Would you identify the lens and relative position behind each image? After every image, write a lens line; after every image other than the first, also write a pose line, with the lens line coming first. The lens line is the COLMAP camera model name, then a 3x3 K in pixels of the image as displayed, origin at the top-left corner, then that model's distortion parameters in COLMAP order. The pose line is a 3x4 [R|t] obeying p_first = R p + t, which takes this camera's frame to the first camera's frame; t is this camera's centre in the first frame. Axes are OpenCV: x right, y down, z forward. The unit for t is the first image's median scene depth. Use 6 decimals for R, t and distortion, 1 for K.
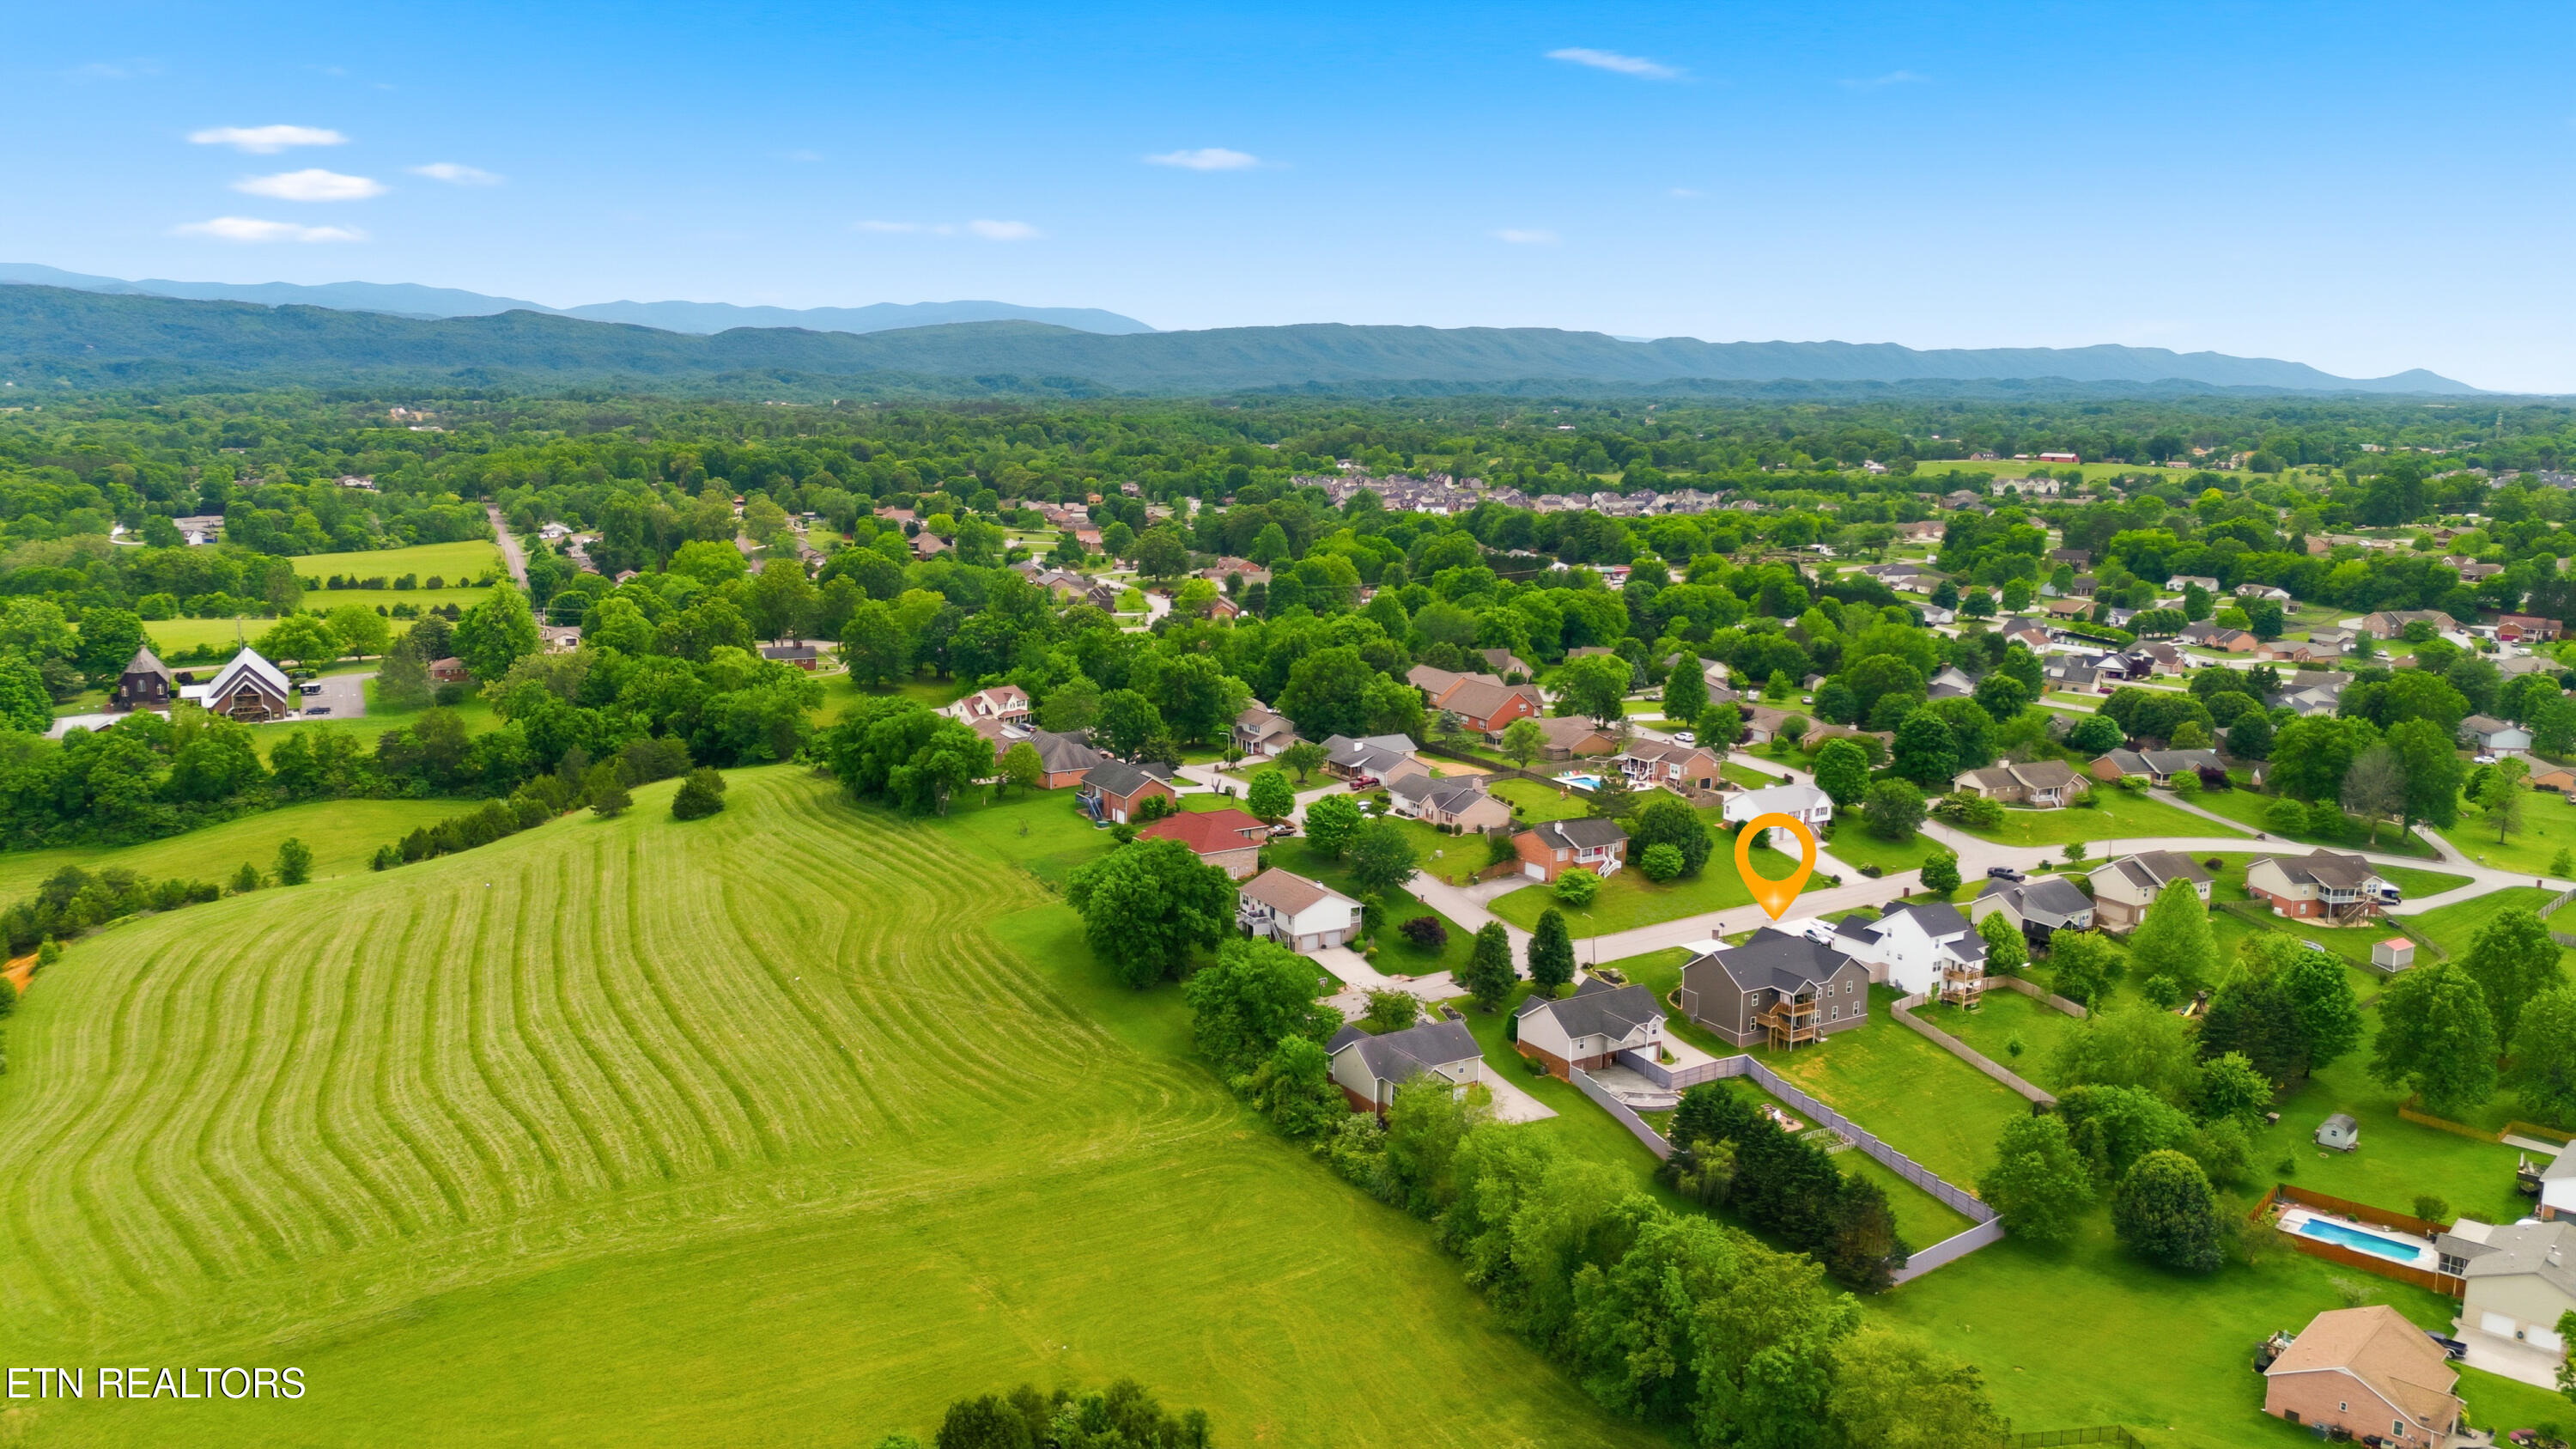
lens RADIAL K [[1898.1, 0, 1288.0], [0, 1898.1, 724.5], [0, 0, 1]] dist [0.084997, -0.101771]
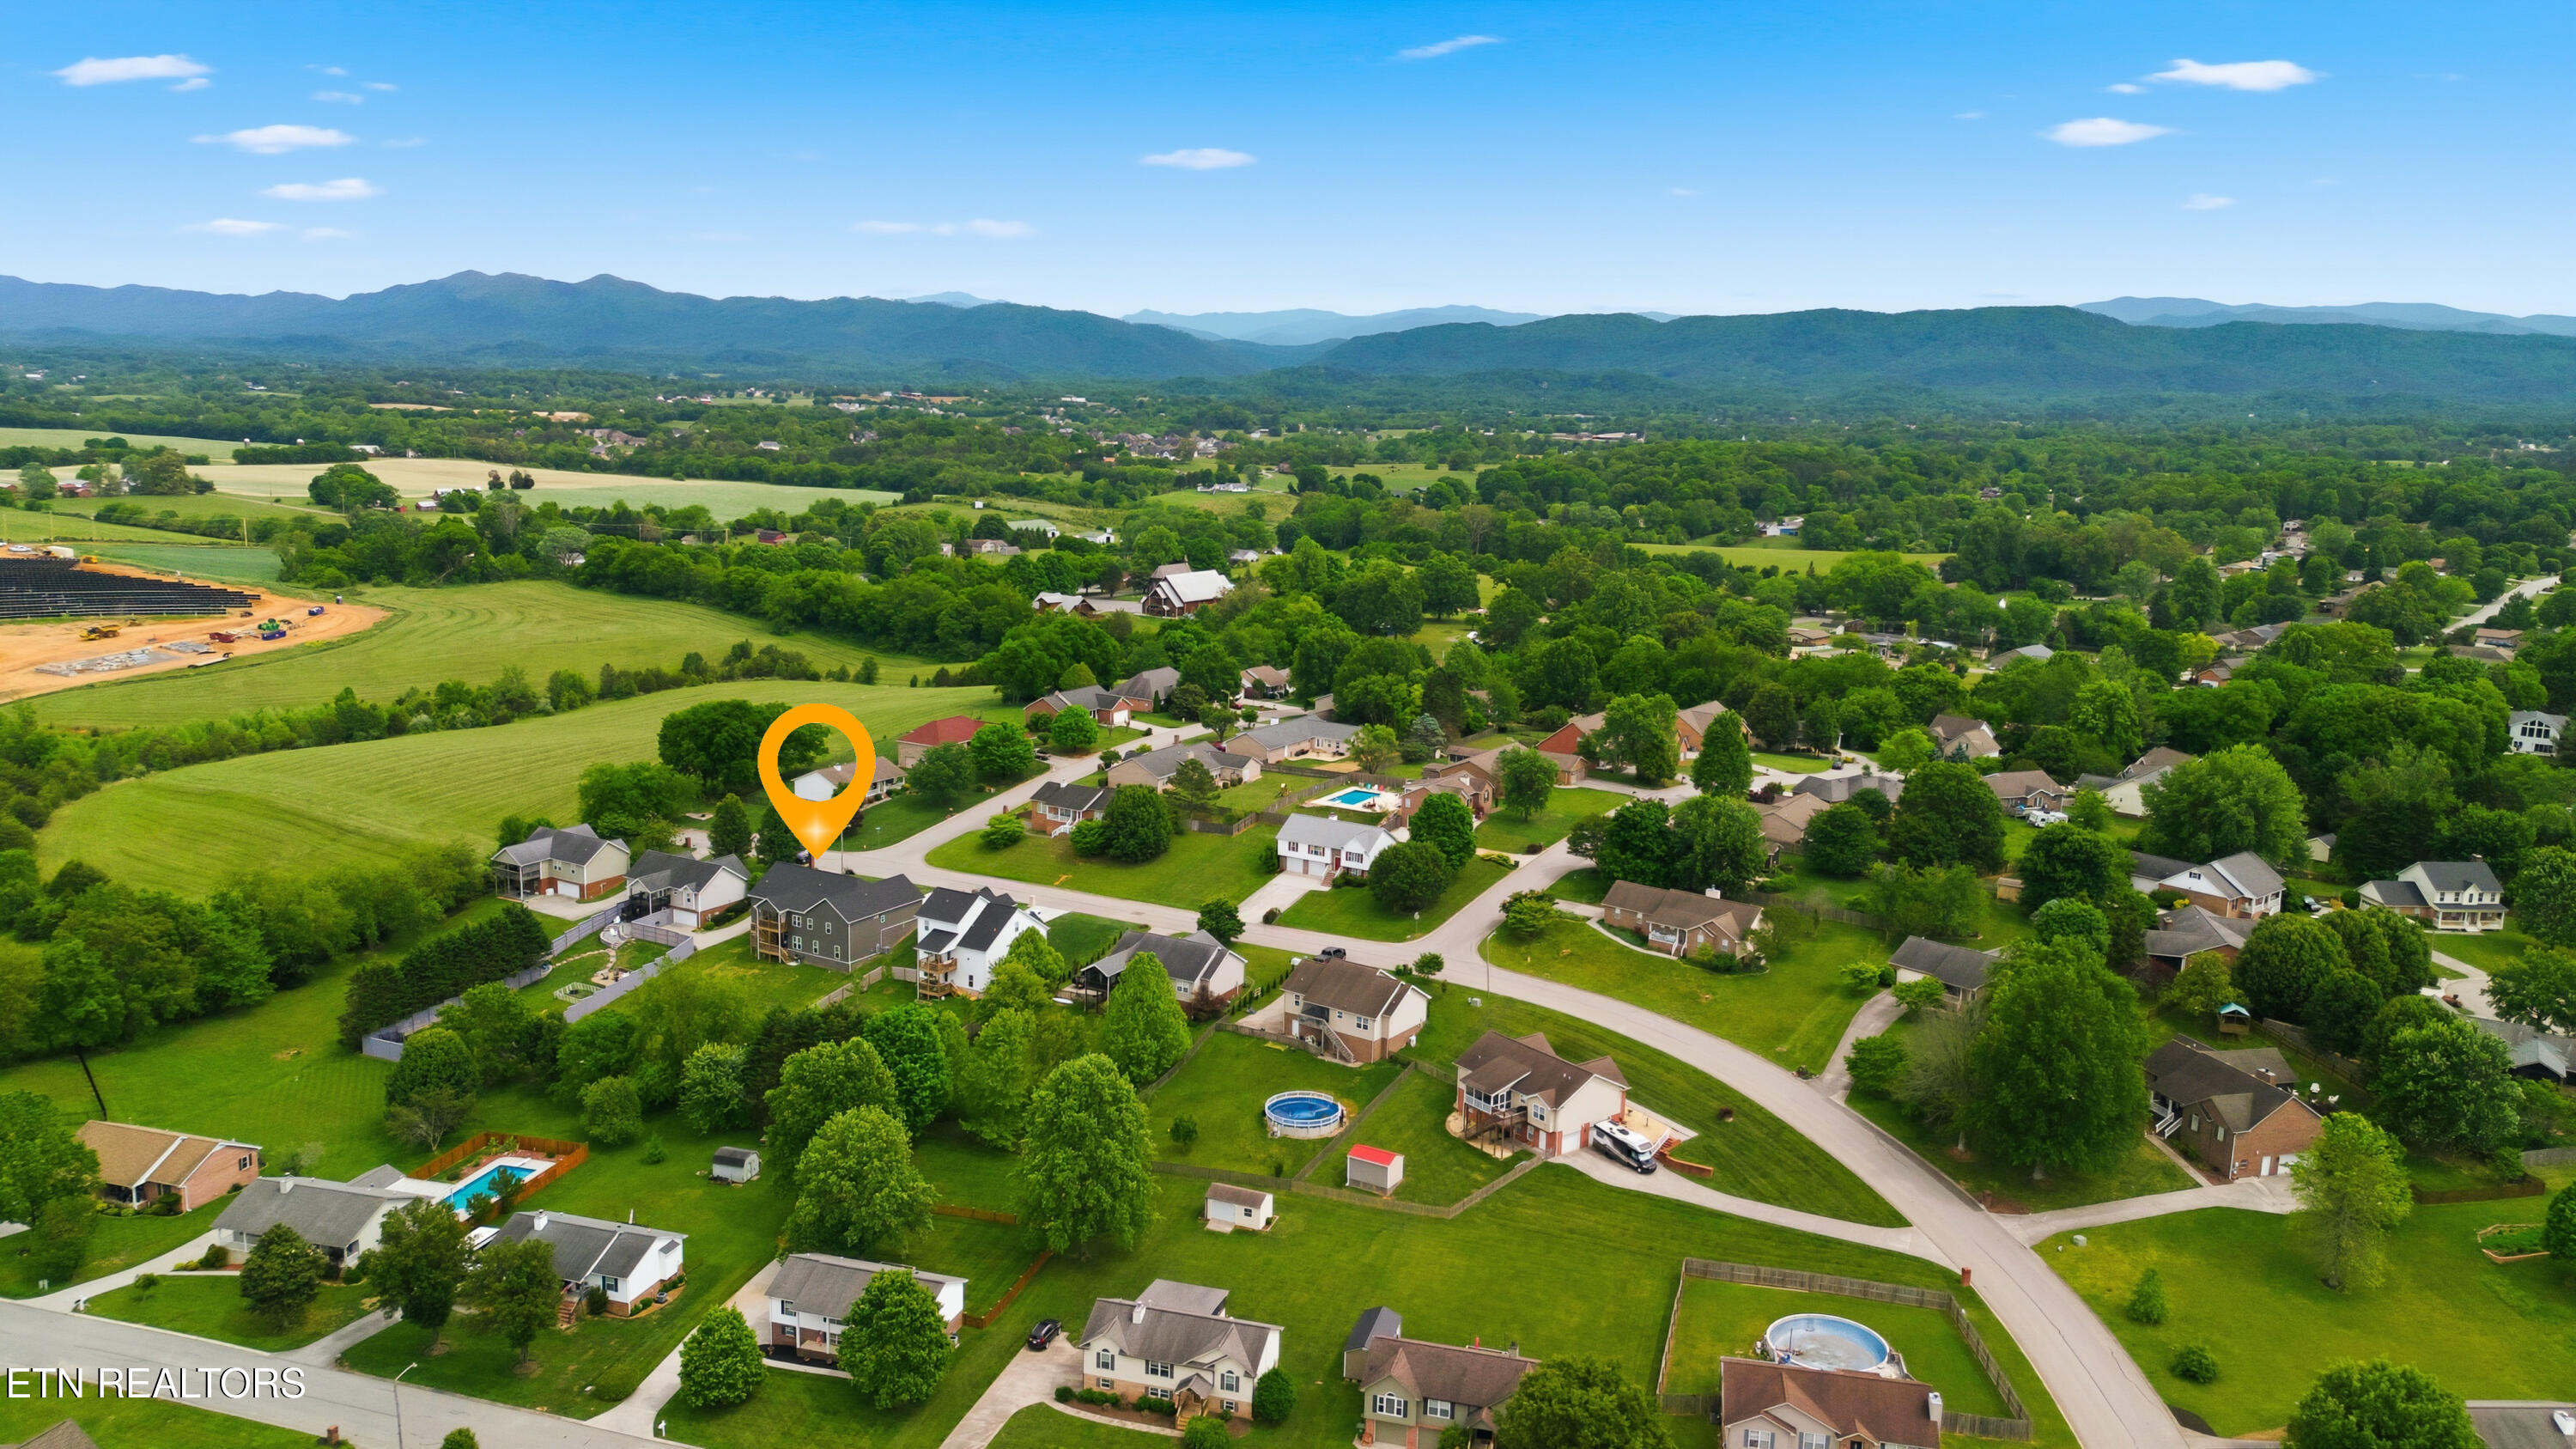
lens RADIAL K [[1898.1, 0, 1288.0], [0, 1898.1, 724.5], [0, 0, 1]] dist [0.084997, -0.101771]
pose [[0.443943, 0.160437, -0.881575, 0.940666], [-0.177296, 0.980117, 0.089088, -0.078889], [0.878340, 0.116750, 0.463561, 0.519698]]
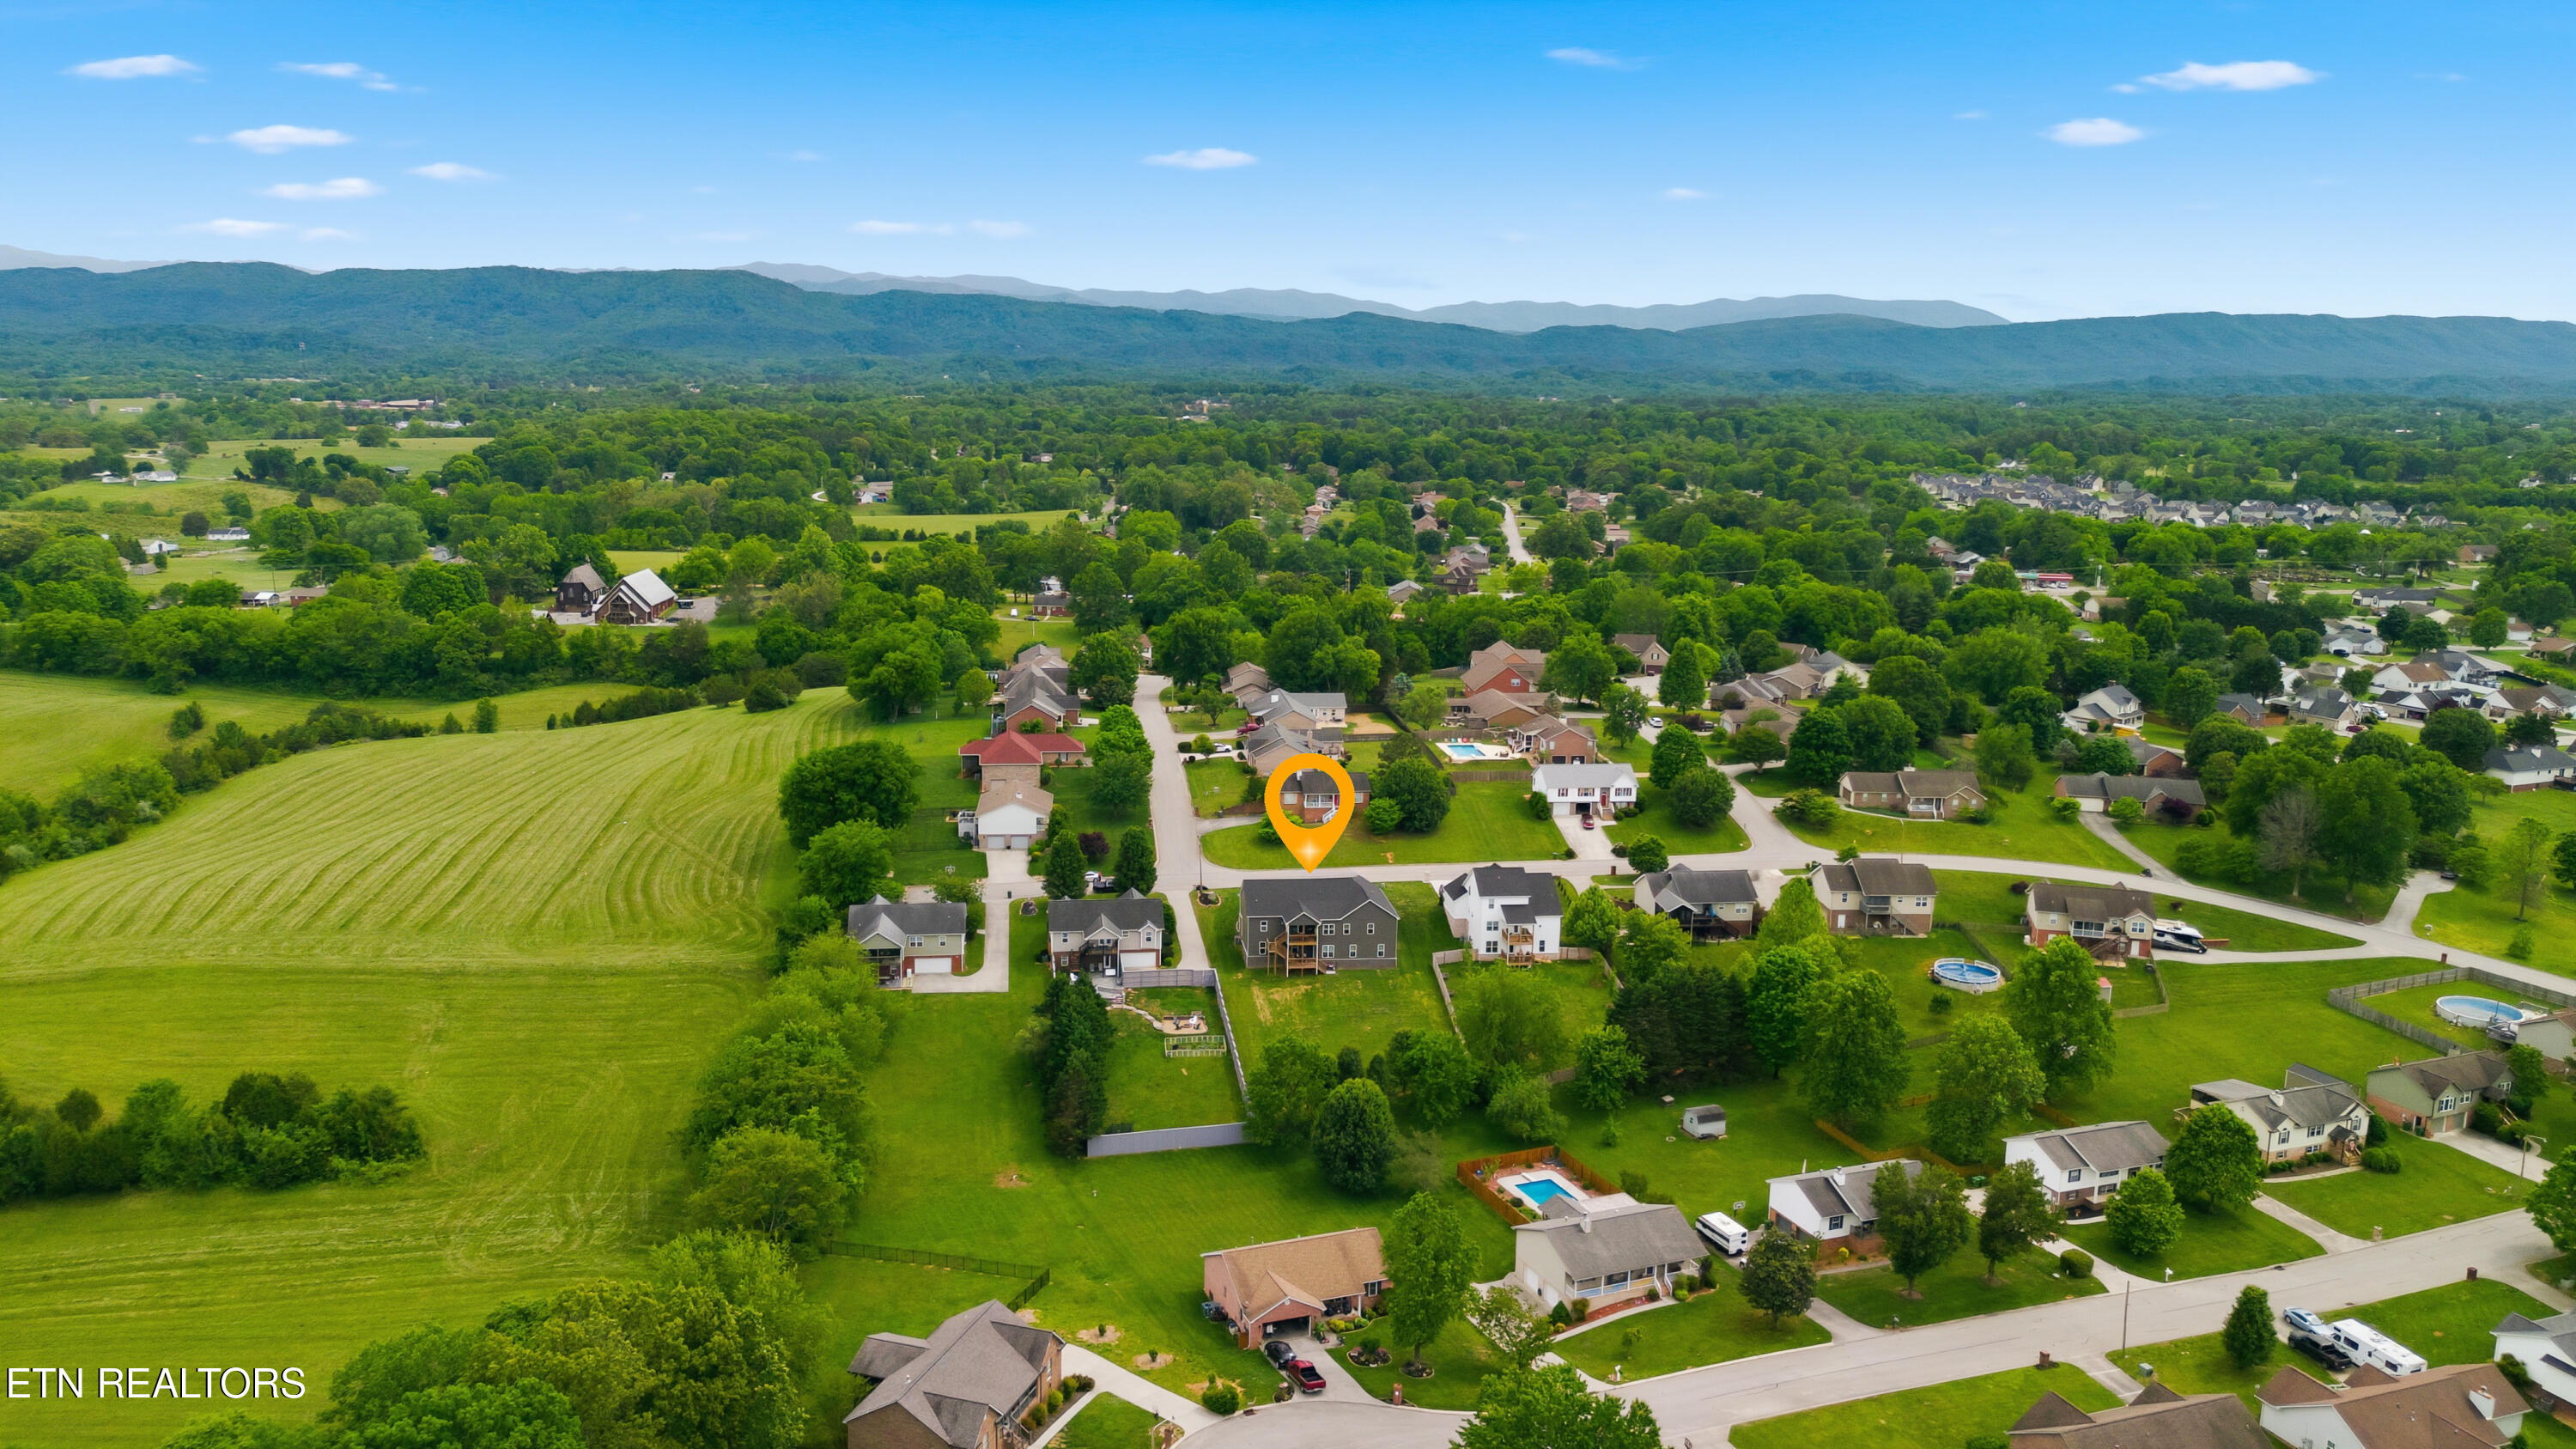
lens RADIAL K [[1898.1, 0, 1288.0], [0, 1898.1, 724.5], [0, 0, 1]] dist [0.084997, -0.101771]
pose [[0.907286, 0.082853, -0.412271, 0.487297], [-0.082234, 0.996427, 0.019275, 0.005111], [0.412395, 0.016415, 0.910857, 0.014460]]
